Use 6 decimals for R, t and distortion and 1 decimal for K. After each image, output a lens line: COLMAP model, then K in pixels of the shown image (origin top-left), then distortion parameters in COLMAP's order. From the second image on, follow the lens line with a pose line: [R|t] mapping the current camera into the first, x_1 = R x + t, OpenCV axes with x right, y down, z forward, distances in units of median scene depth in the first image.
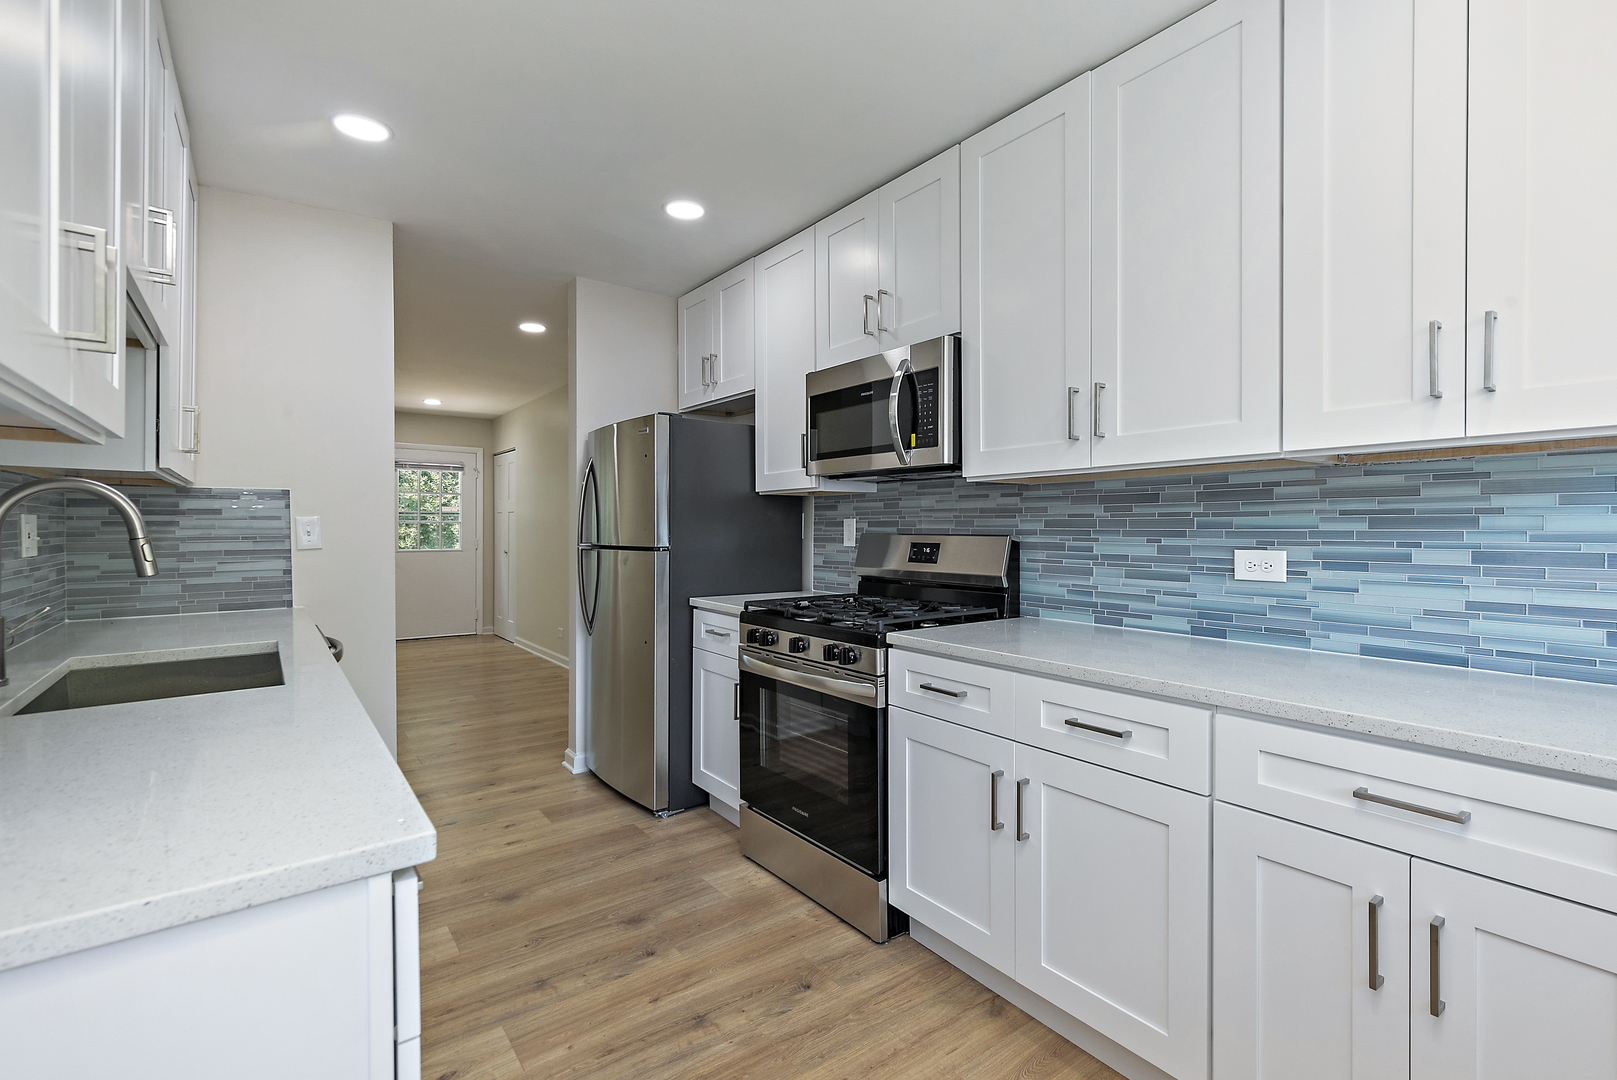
lens RADIAL K [[747.3, 0, 808.5], [0, 747.3, 540.0], [0, 0, 1]] dist [0.016577, -0.000201]
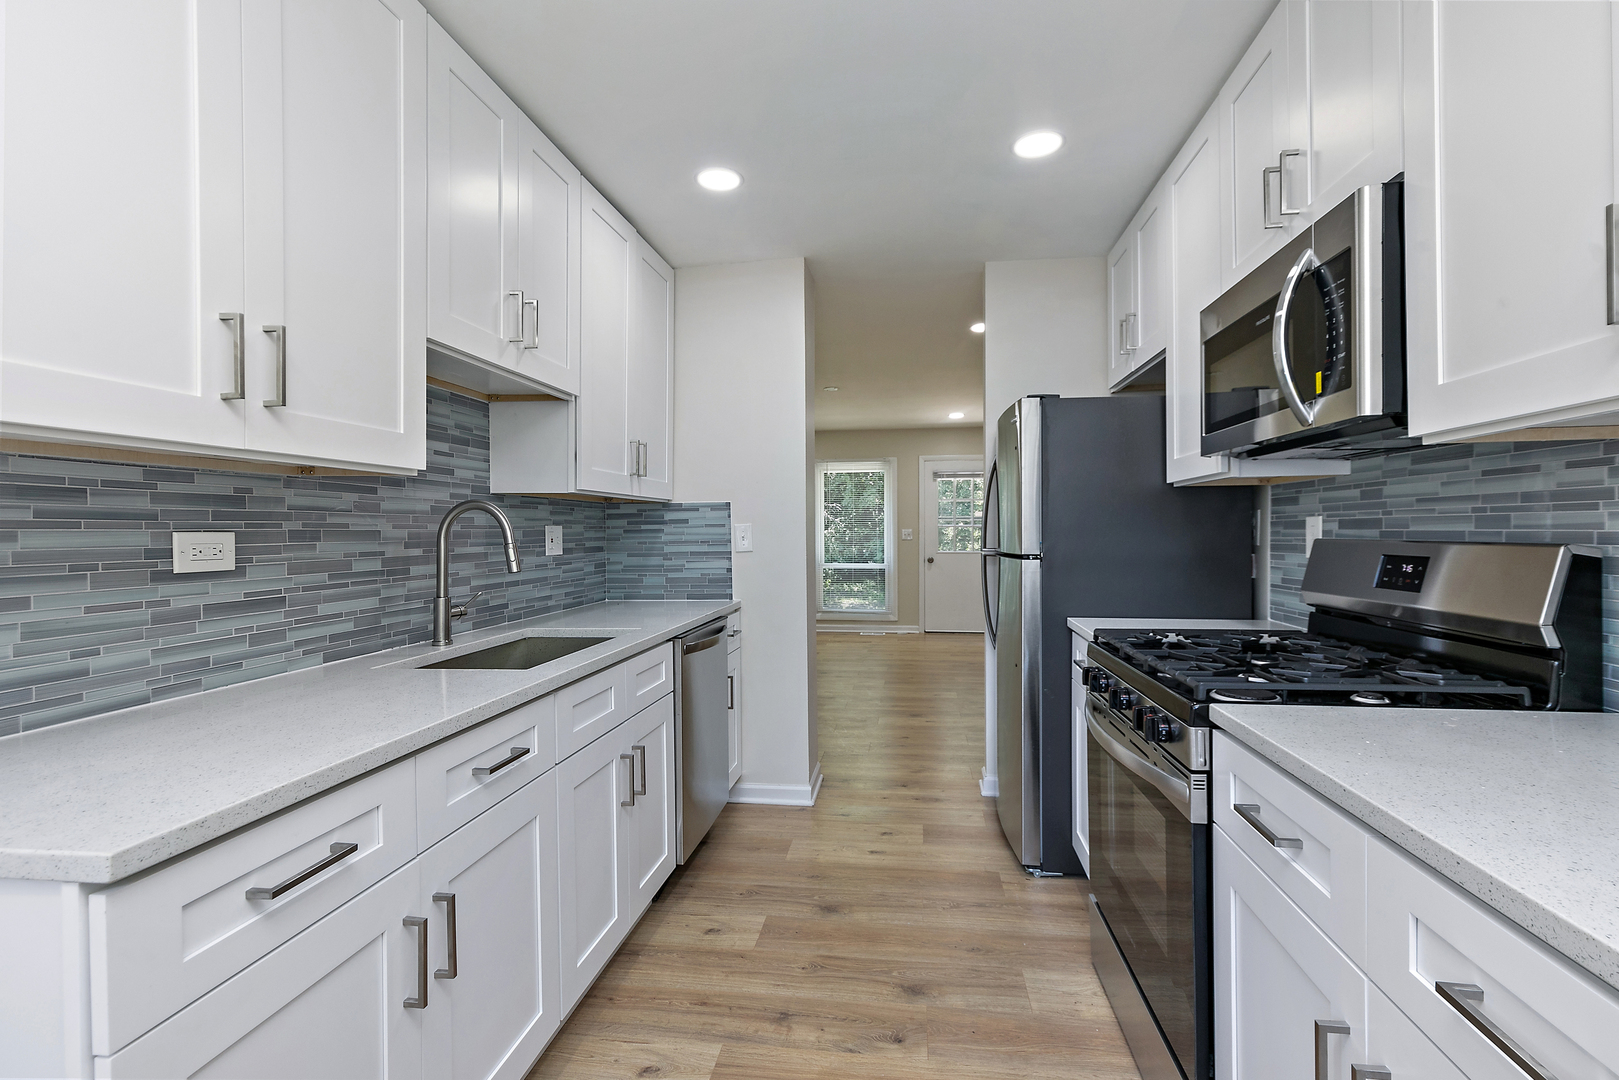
lens RADIAL K [[728.3, 0, 809.5], [0, 728.3, 540.0], [0, 0, 1]] dist [0.013713, -0.007967]
pose [[0.714420, 0.002743, -0.699711, 0.230851], [-0.004508, 0.999990, -0.000683, -0.006184], [0.699702, 0.003643, 0.714425, 0.273984]]
